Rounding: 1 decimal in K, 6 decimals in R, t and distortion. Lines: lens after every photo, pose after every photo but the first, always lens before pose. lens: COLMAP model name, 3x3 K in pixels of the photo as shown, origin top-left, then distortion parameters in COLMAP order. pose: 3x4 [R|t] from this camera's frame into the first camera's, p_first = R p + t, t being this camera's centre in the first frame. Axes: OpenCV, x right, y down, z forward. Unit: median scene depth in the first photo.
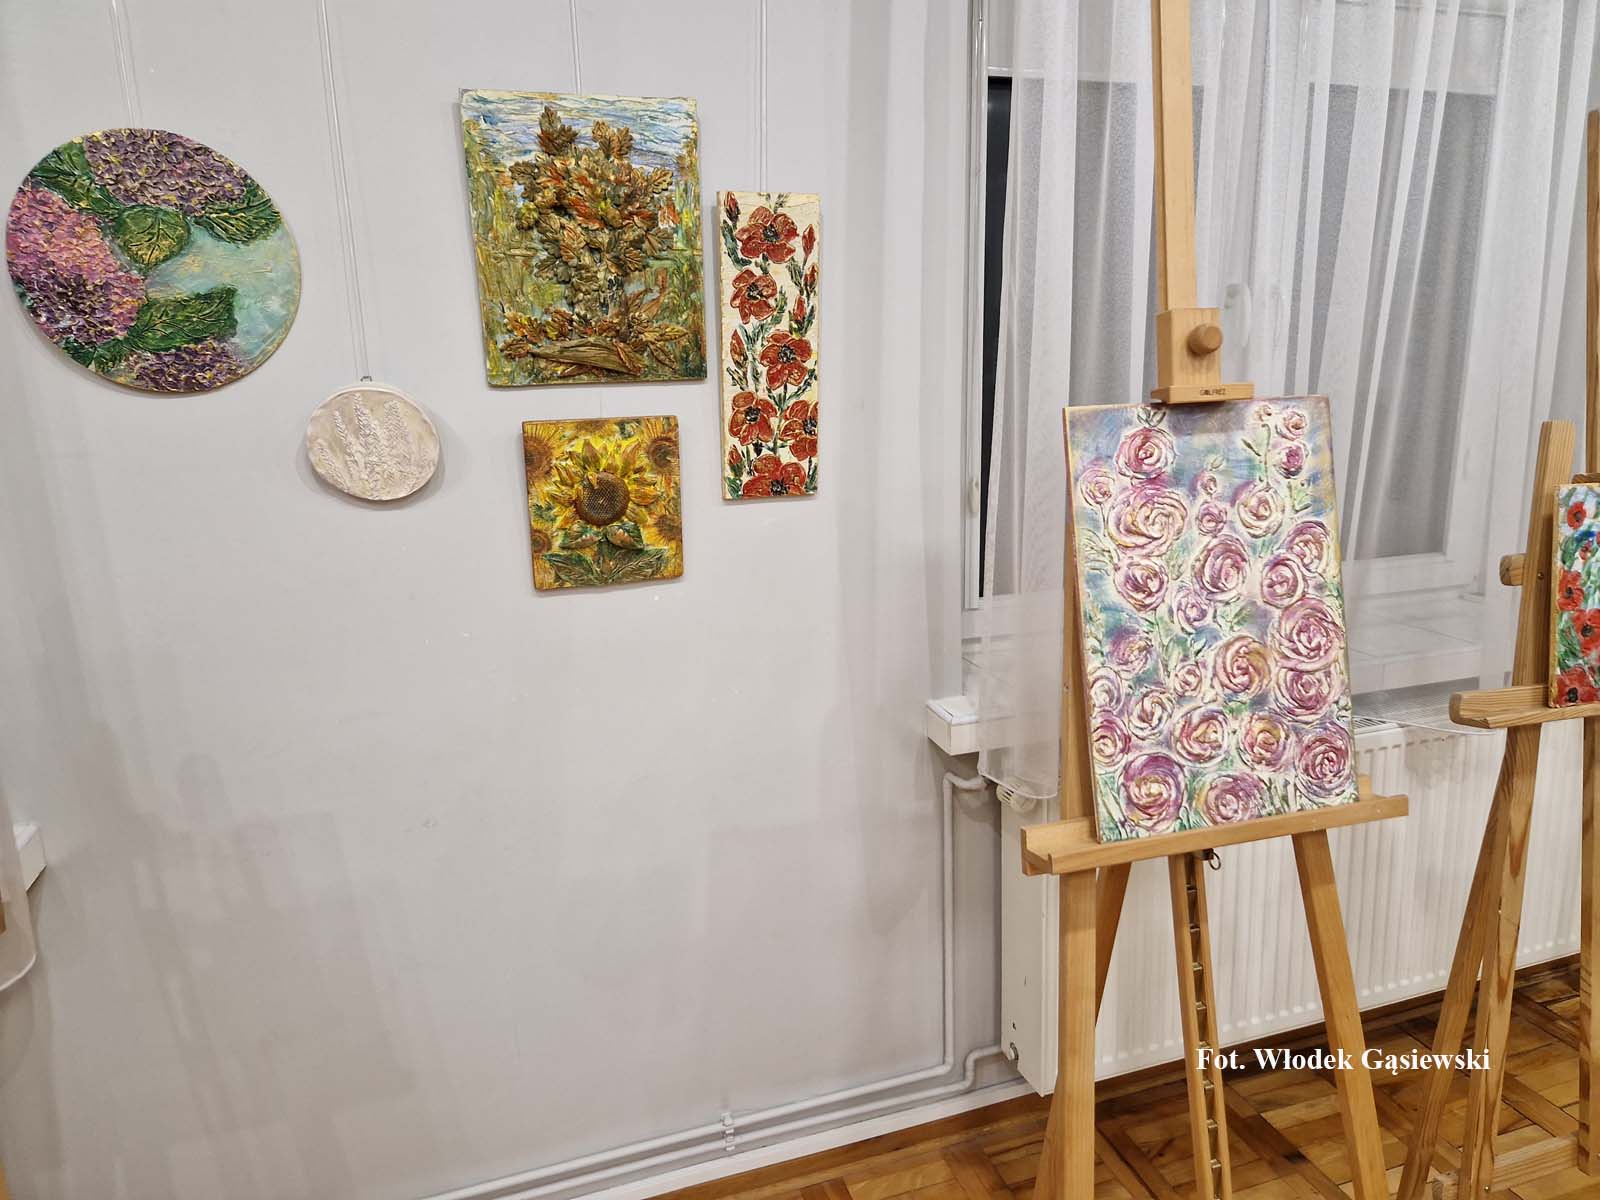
lens RADIAL K [[1067.3, 0, 809.4], [0, 1067.3, 595.7], [0, 0, 1]] dist [0.072739, -0.057628]
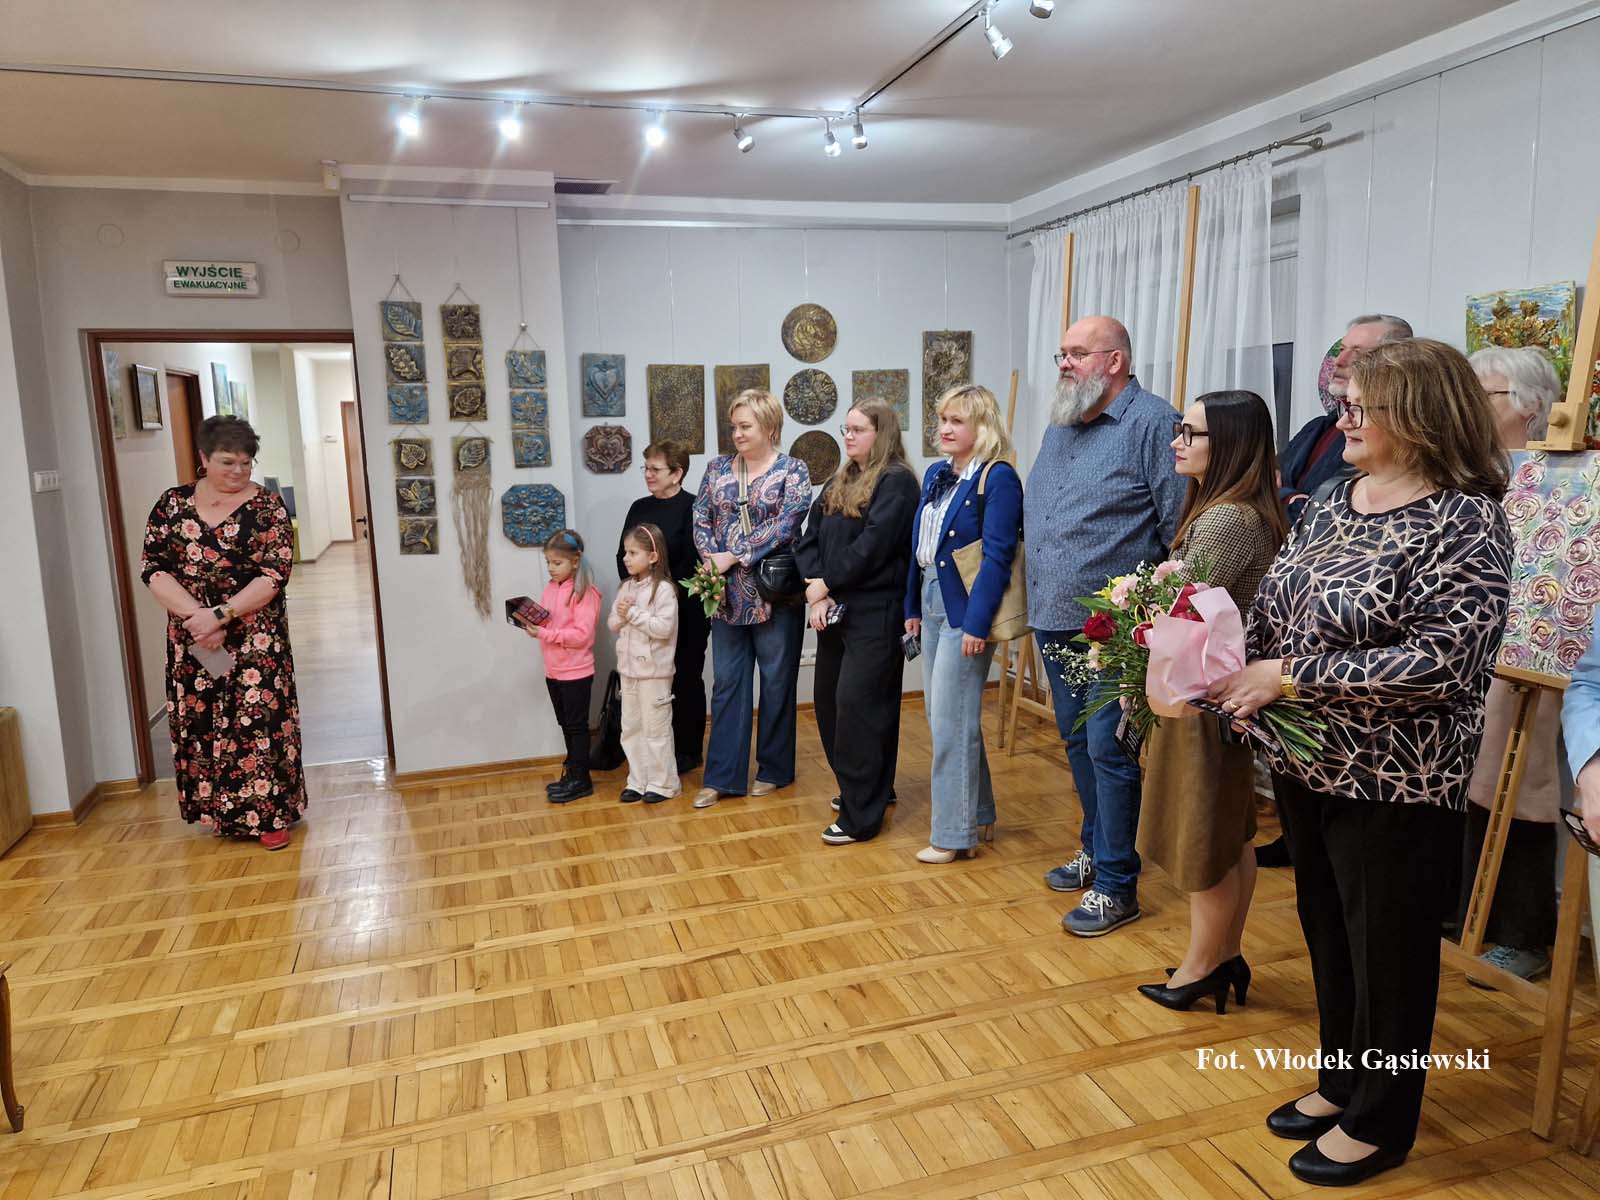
lens RADIAL K [[1067.3, 0, 791.4], [0, 1067.3, 586.3], [0, 0, 1]] dist [0.072739, -0.057628]
pose [[-0.007223, 0.173848, -0.984746, 1.830887], [-0.189706, 0.966650, 0.172045, -0.017040], [0.981814, 0.188055, 0.025998, -0.271311]]
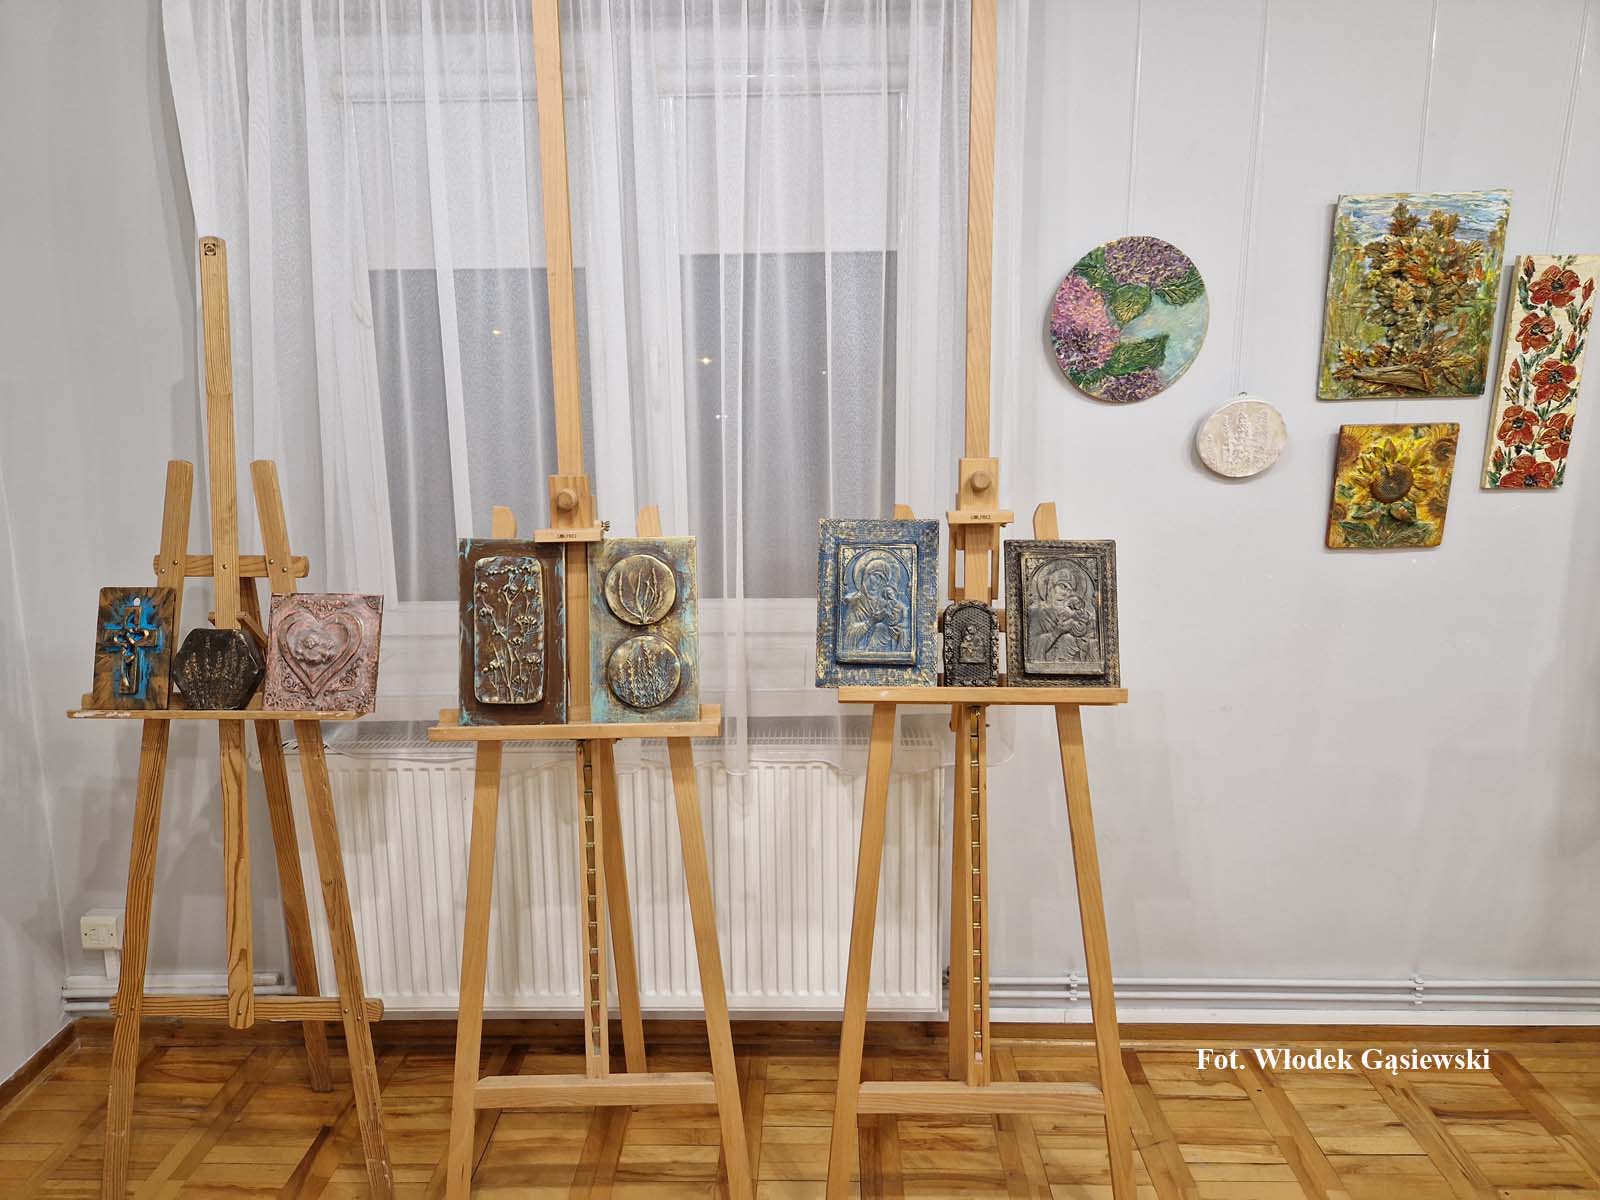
lens RADIAL K [[1067.3, 0, 792.4], [0, 1067.3, 584.9], [0, 0, 1]] dist [0.072739, -0.057628]
pose [[0.942701, 0.076647, -0.324715, -0.466719], [-0.083577, 0.996474, -0.007426, 0.114448], [0.323001, 0.034140, 0.945783, -0.550860]]
